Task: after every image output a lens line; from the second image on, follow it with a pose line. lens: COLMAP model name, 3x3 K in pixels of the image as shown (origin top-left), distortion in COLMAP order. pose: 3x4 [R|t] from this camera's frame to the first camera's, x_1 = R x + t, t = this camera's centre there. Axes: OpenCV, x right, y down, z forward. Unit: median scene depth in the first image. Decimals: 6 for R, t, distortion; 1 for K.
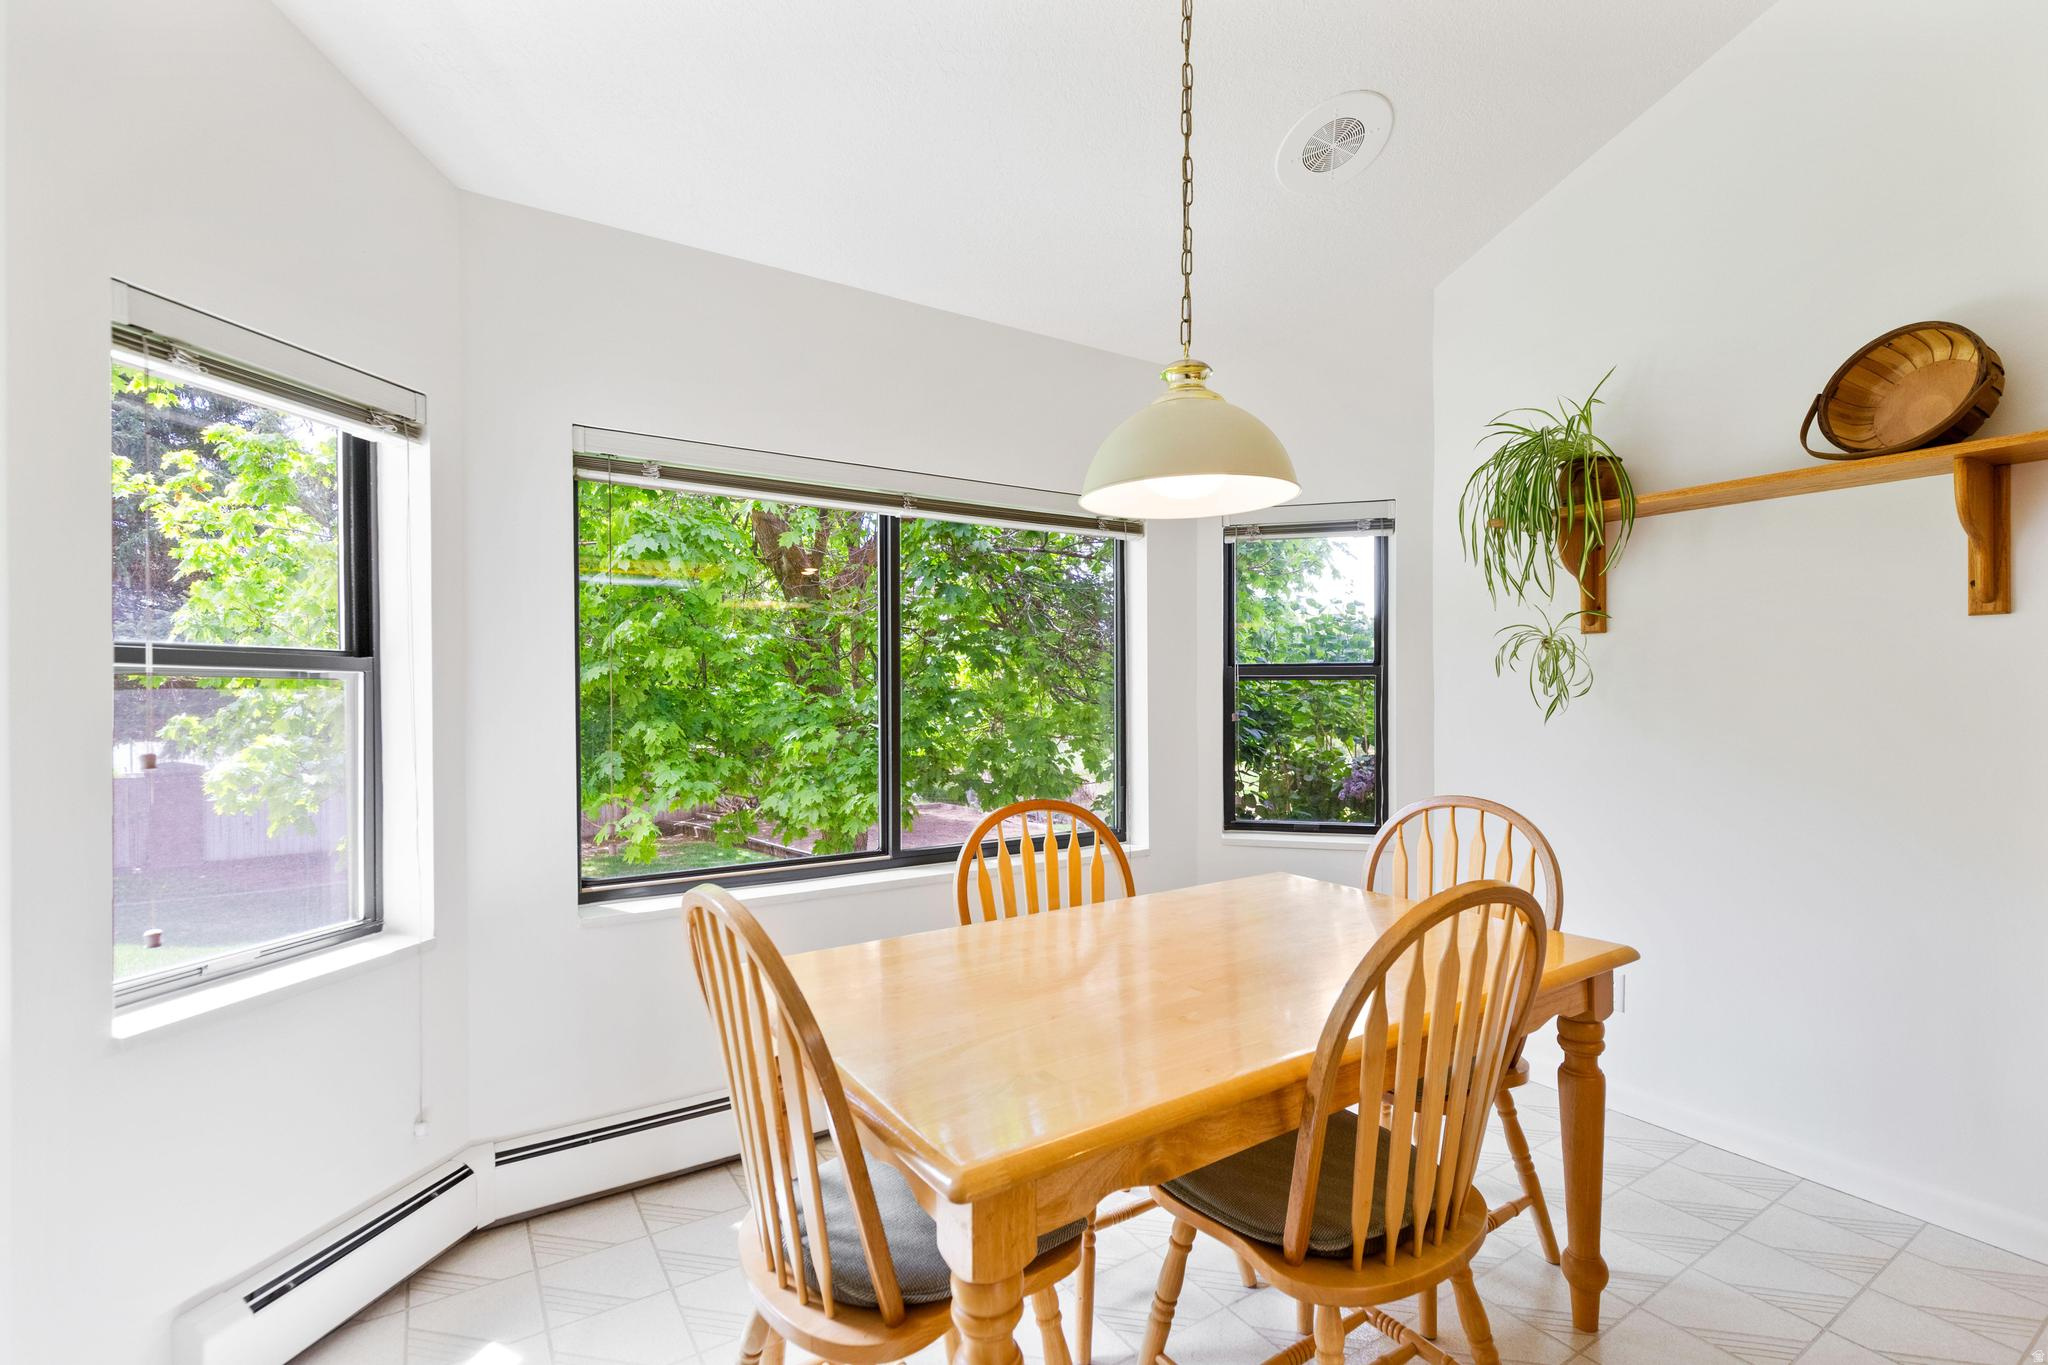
lens RADIAL K [[917.8, 0, 1026.4], [0, 917.8, 673.0], [0, 0, 1]] dist [0.008455, -0.000608]
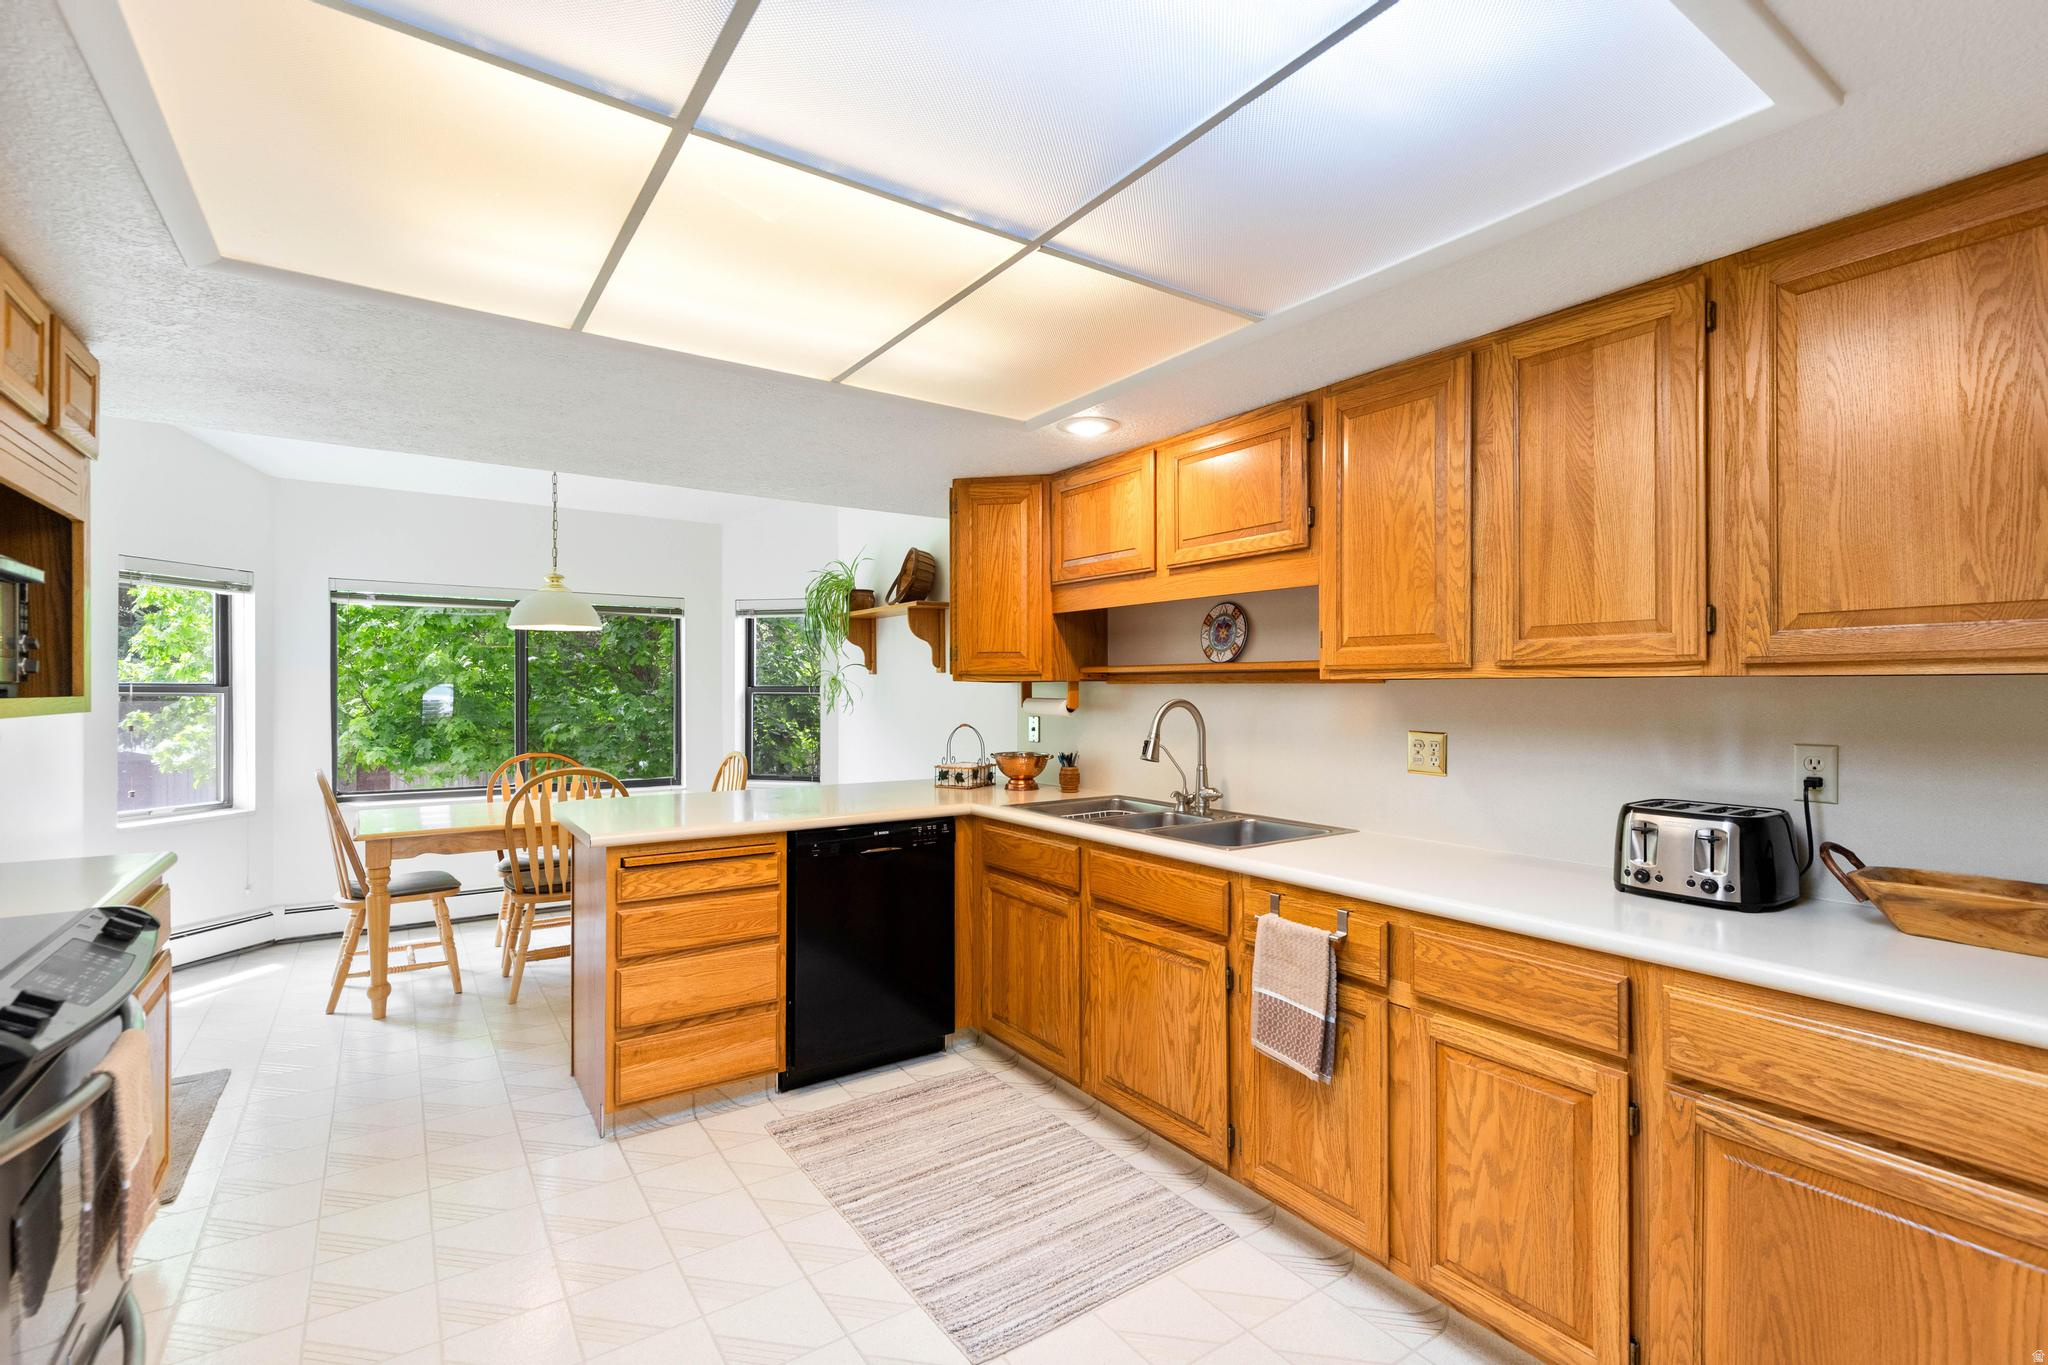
lens RADIAL K [[920.7, 0, 1024.0], [0, 920.7, 682.5], [0, 0, 1]] dist [0.001622, 0.000456]
pose [[0.999536, 0.011389, 0.028242, 1.162340], [-0.011510, 0.999925, 0.004152, -0.058403], [-0.028193, -0.004475, 0.999592, -1.300298]]
